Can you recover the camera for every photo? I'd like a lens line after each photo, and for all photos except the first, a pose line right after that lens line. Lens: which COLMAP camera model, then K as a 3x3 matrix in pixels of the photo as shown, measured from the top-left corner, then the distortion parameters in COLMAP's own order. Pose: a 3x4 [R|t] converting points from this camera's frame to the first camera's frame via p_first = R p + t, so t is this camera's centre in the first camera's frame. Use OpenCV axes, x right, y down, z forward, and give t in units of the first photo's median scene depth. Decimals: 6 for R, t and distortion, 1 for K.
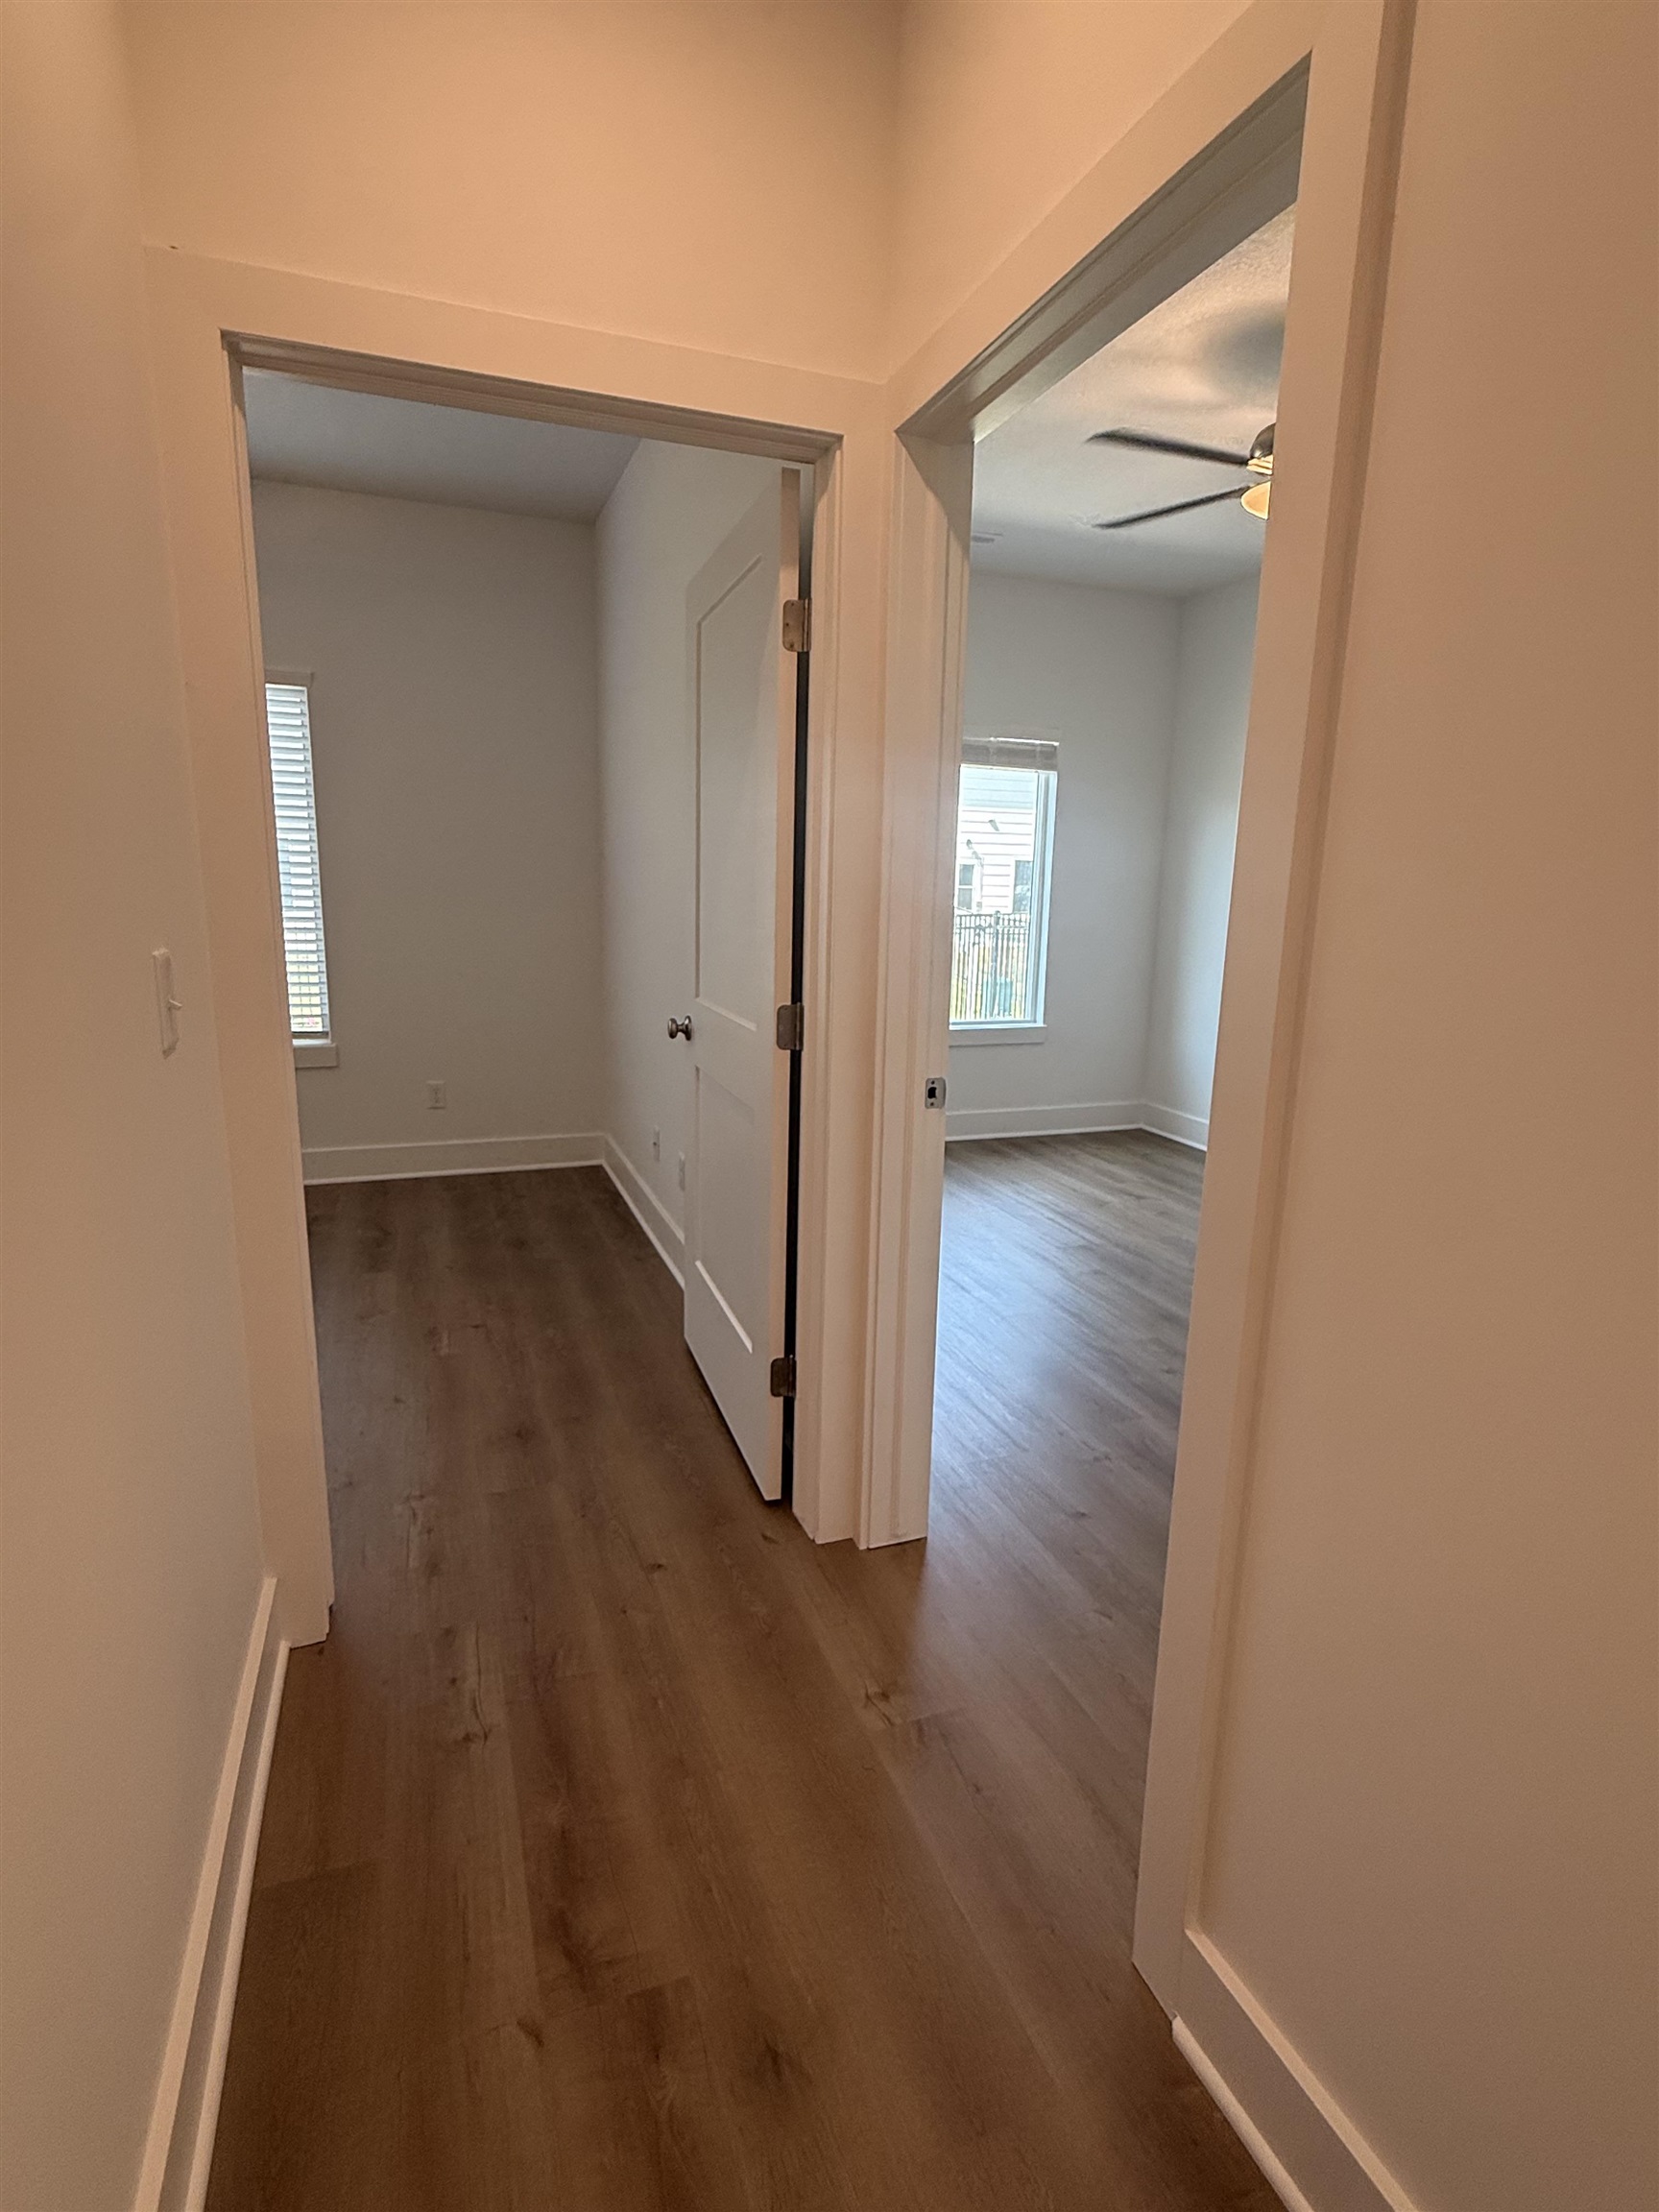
lens RADIAL K [[1109.9, 0, 829.5], [0, 1109.9, 1106.0], [0, 0, 1]] dist [-0.001122, -0.000933]
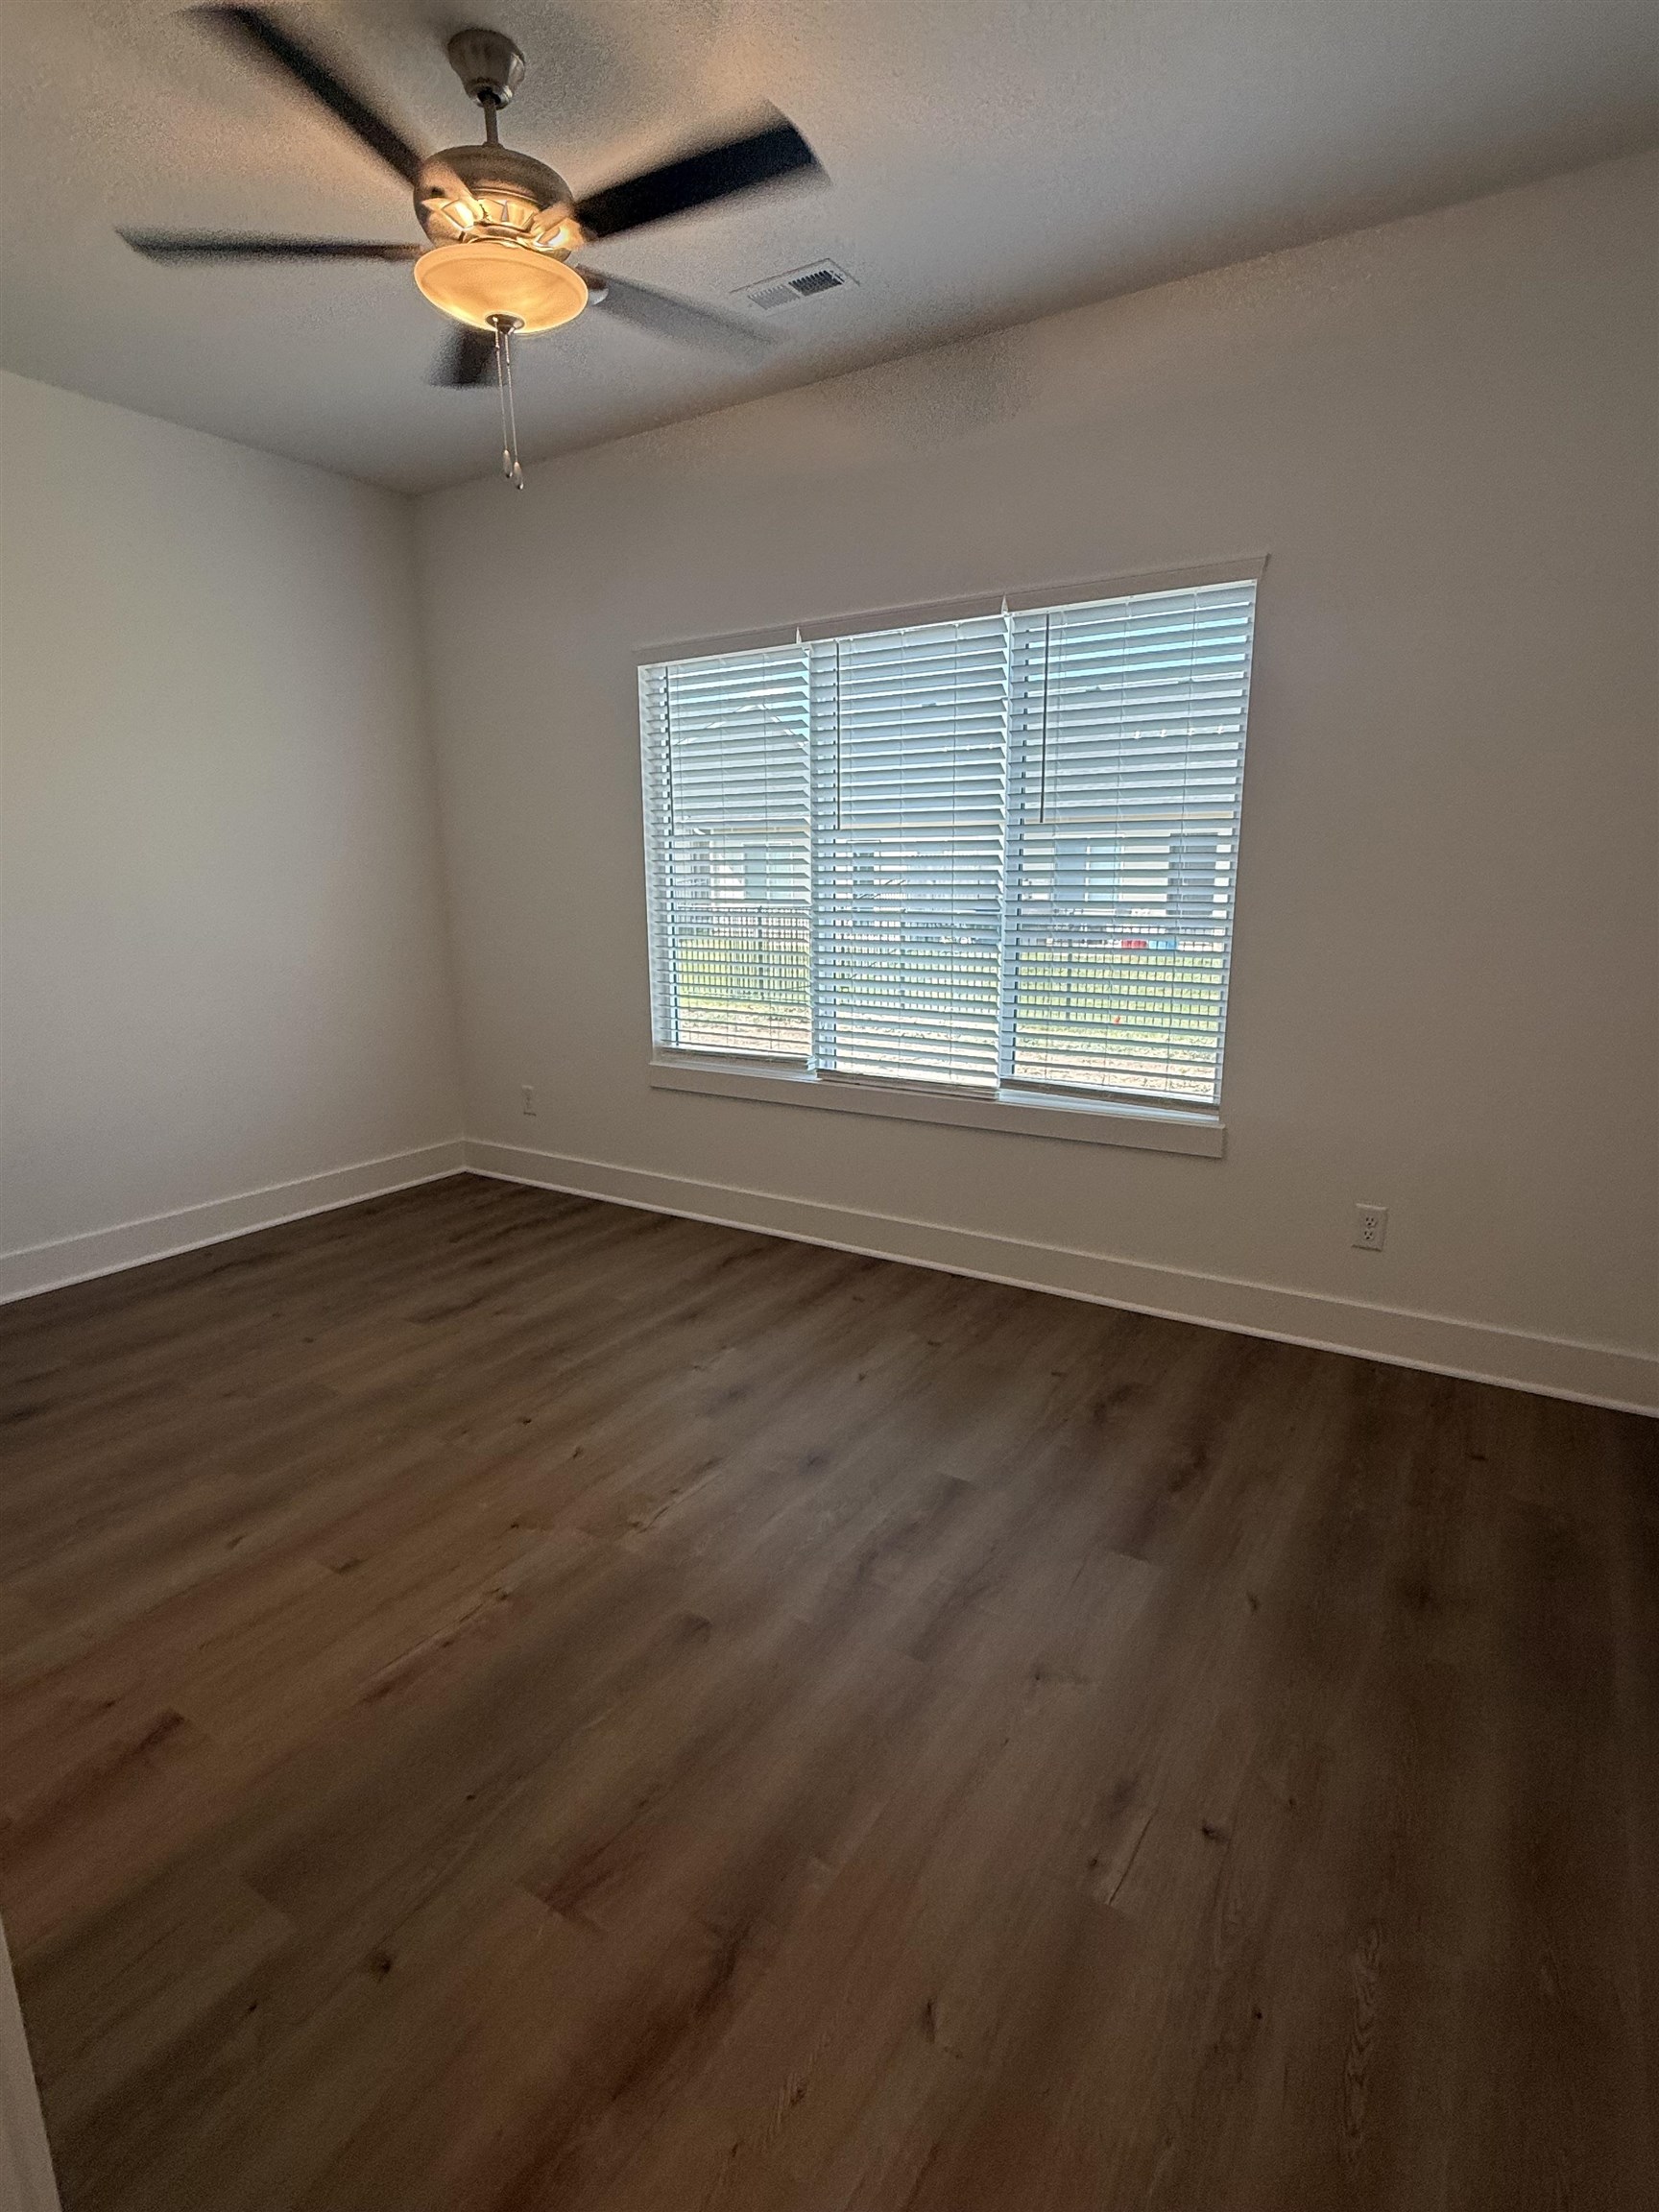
lens RADIAL K [[1109.9, 0, 829.5], [0, 1109.9, 1106.0], [0, 0, 1]] dist [-0.001122, -0.000933]
pose [[0.600149, 0.141809, -0.787218, -0.067991], [-0.136122, 0.987910, 0.074187, -0.090998], [0.788221, 0.062634, 0.612197, 0.432444]]
